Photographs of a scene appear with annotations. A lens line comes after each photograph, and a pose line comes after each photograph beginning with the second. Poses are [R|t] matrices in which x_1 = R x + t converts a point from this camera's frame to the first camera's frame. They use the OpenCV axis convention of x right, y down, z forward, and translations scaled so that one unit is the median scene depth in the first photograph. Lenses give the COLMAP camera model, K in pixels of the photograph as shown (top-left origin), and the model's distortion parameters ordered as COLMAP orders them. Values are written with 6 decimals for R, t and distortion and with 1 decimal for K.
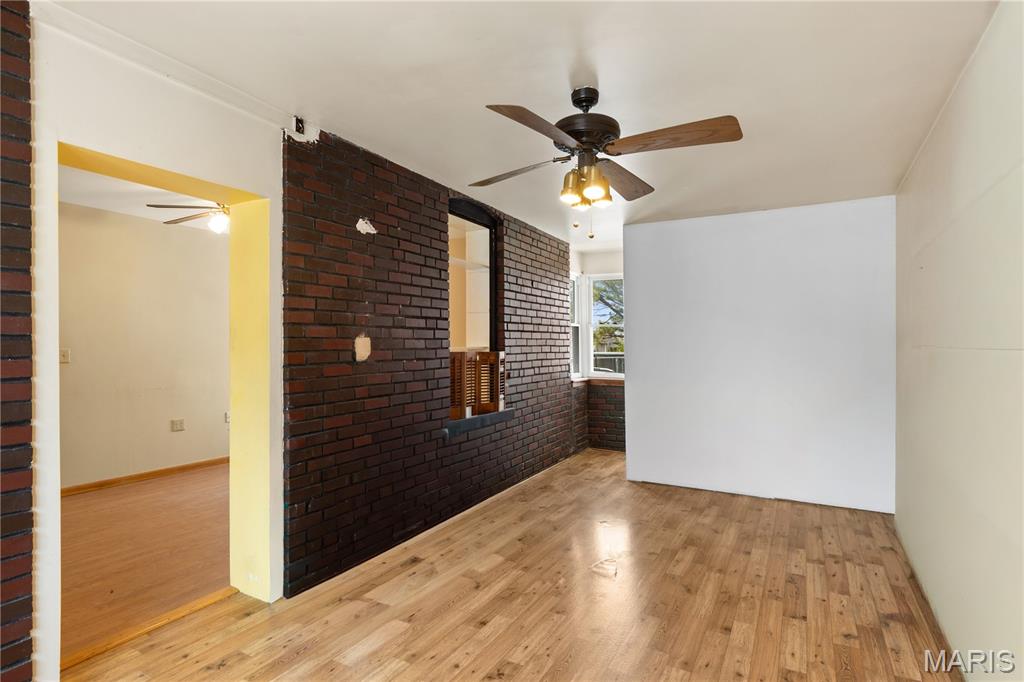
lens RADIAL K [[494.8, 0, 511.6], [0, 494.8, 342.2], [0, 0, 1]] dist [-0.002176, 0.000362]
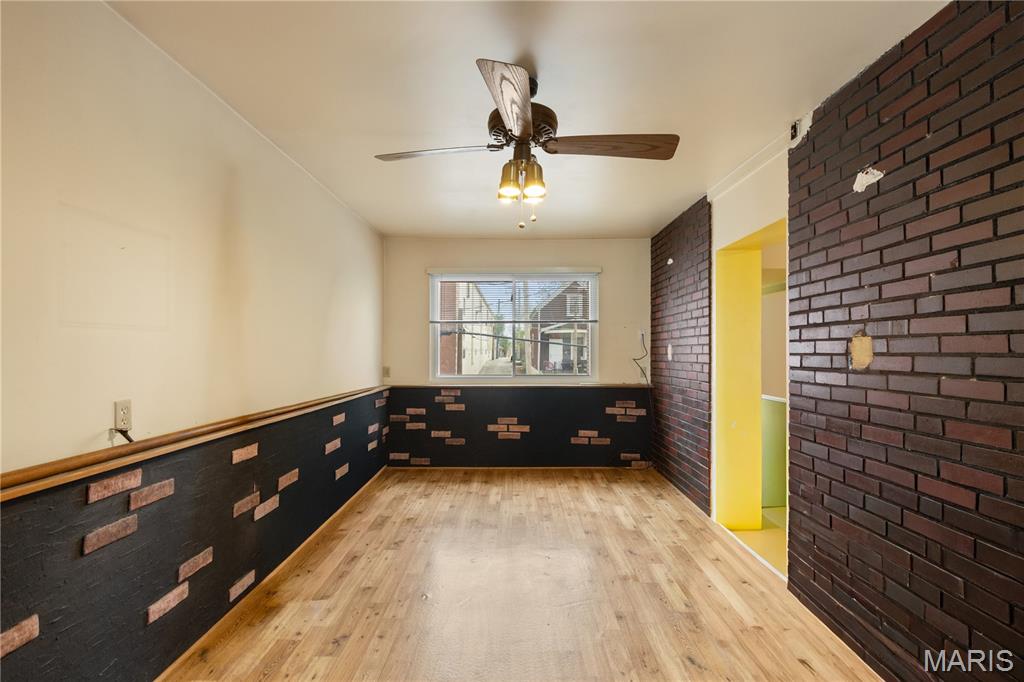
lens RADIAL K [[466.9, 0, 511.1], [0, 466.9, 346.3], [0, 0, 1]] dist [0.003184, 0.000786]
pose [[-0.868962, 0.003209, -0.494868, 0.471968], [0.010843, 0.999862, -0.012557, 0.007135], [0.494760, -0.016277, -0.868877, 1.320348]]
